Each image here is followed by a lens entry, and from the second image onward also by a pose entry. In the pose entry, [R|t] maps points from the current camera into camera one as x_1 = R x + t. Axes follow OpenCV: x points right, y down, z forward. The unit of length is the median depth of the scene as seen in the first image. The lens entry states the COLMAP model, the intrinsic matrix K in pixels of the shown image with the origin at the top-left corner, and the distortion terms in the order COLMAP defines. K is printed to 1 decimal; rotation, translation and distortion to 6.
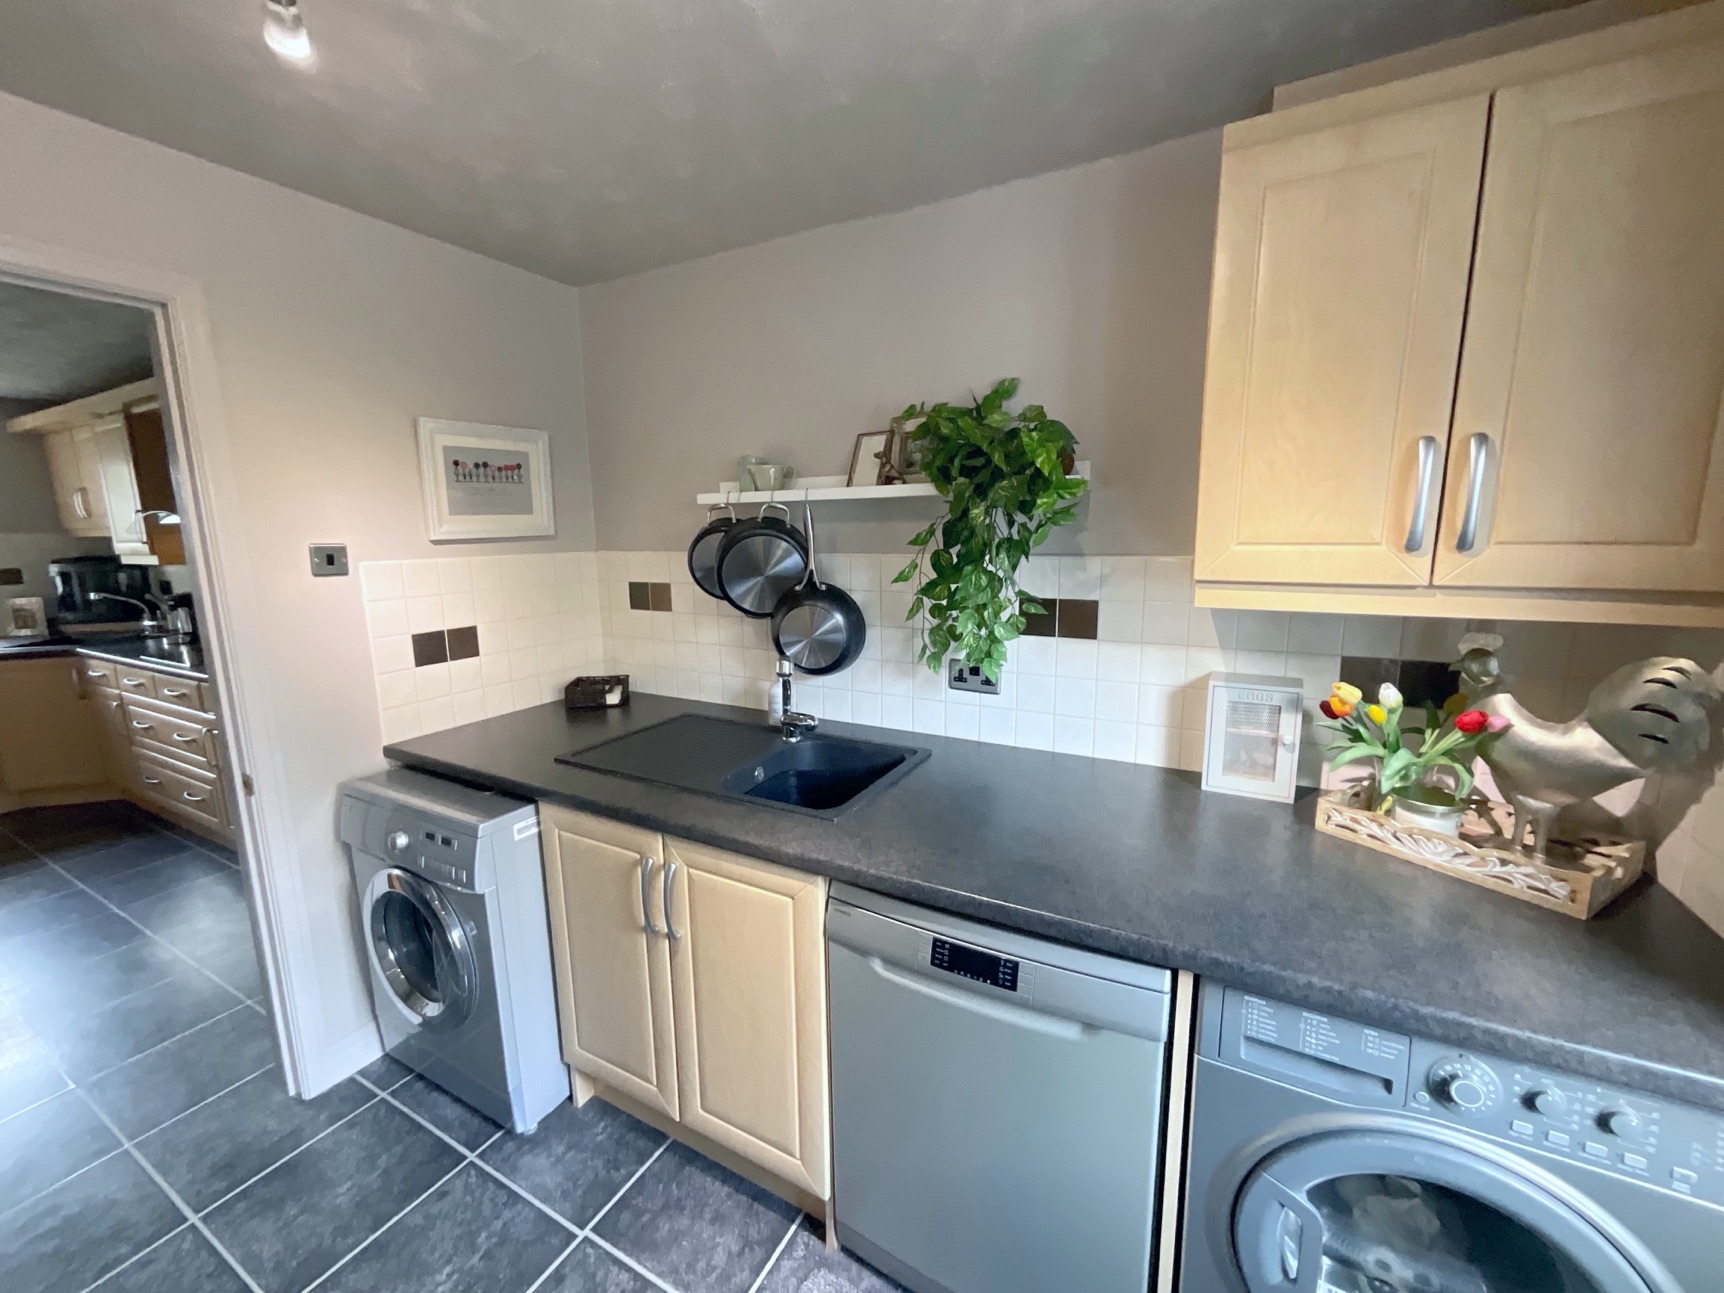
lens RADIAL K [[696.8, 0, 857.1], [0, 696.8, 645.0], [0, 0, 1]] dist [-0.004580, -0.000468]
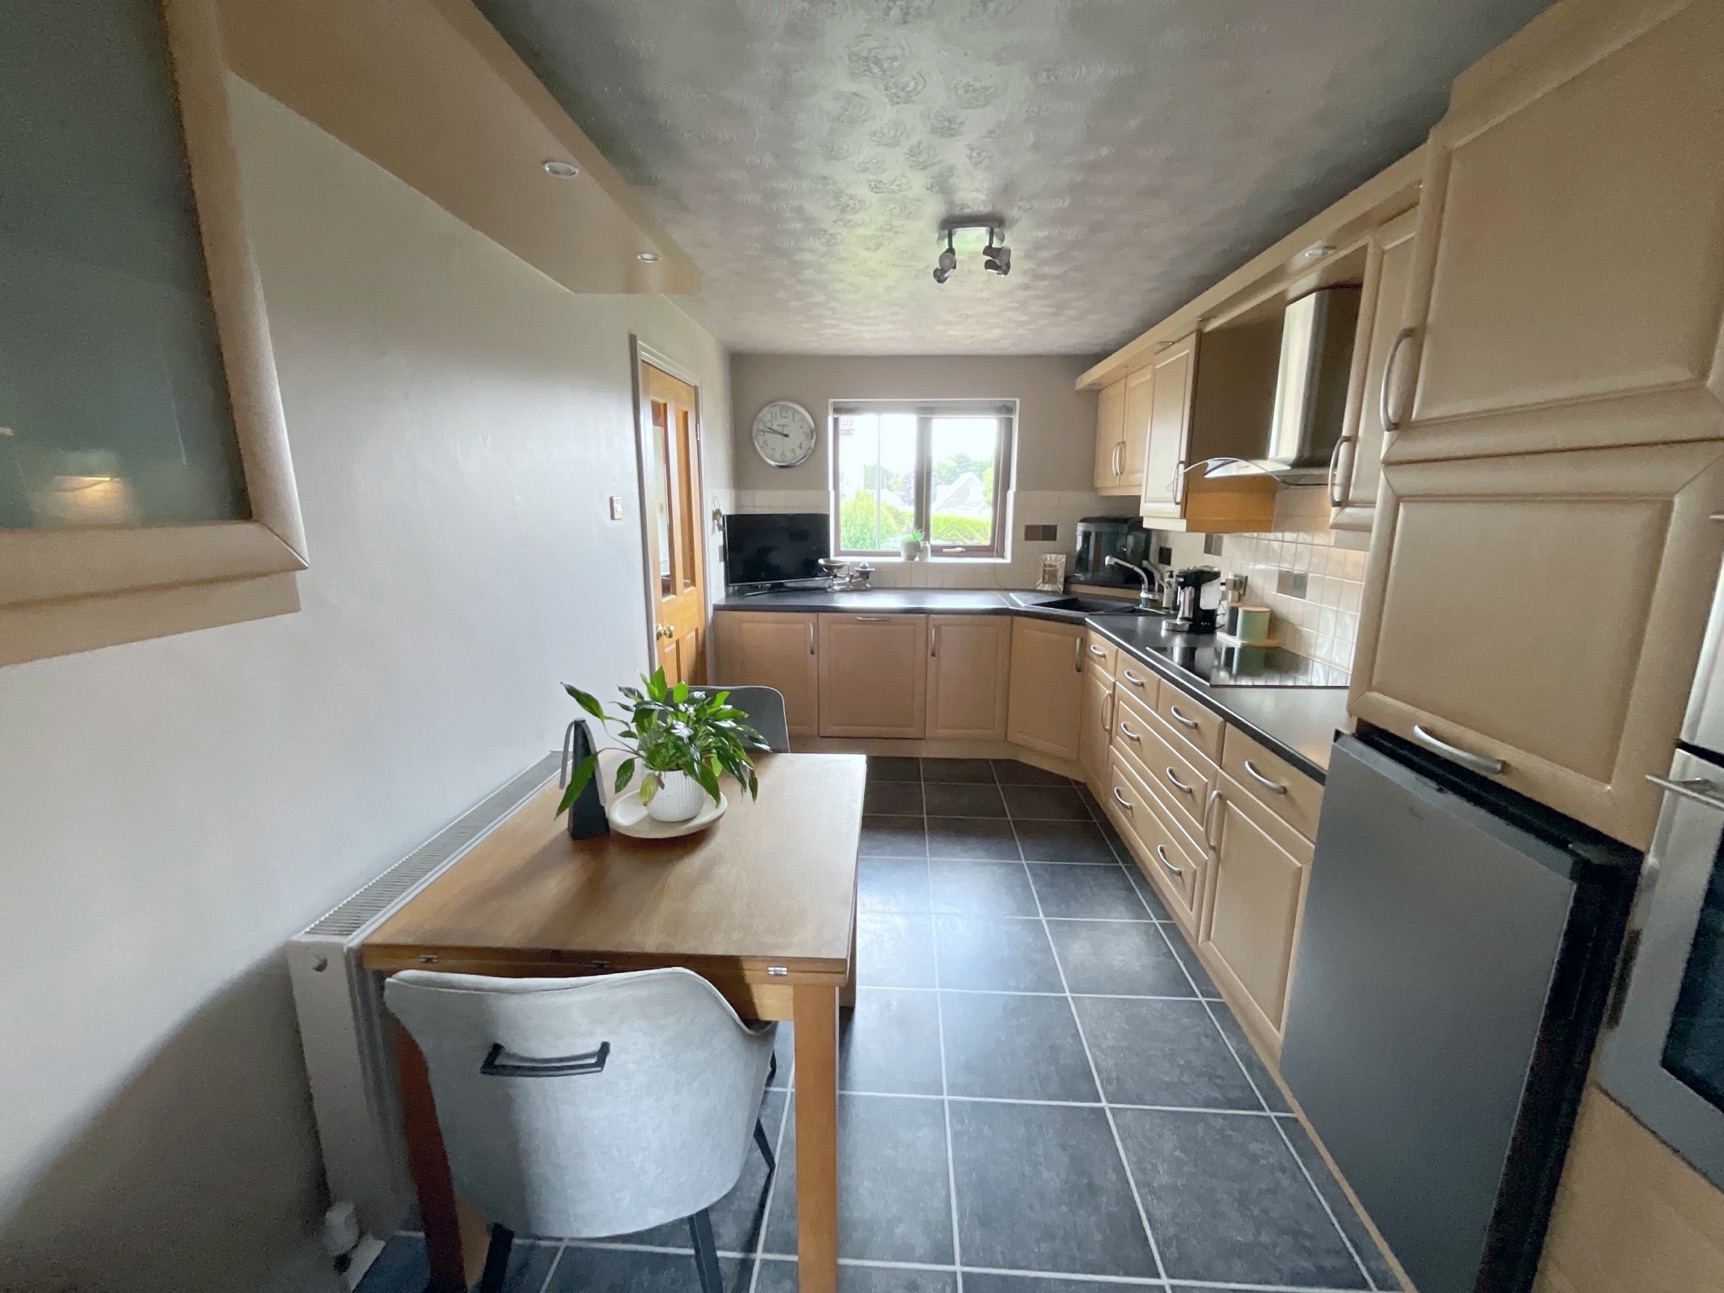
lens RADIAL K [[696.8, 0, 859.6], [0, 696.8, 644.1], [0, 0, 1]] dist [-0.004580, -0.000468]
pose [[0.427226, 0.199886, -0.881773, -0.432163], [-0.161200, 0.976470, 0.143250, -0.044333], [0.889659, 0.080941, 0.449395, 0.320273]]
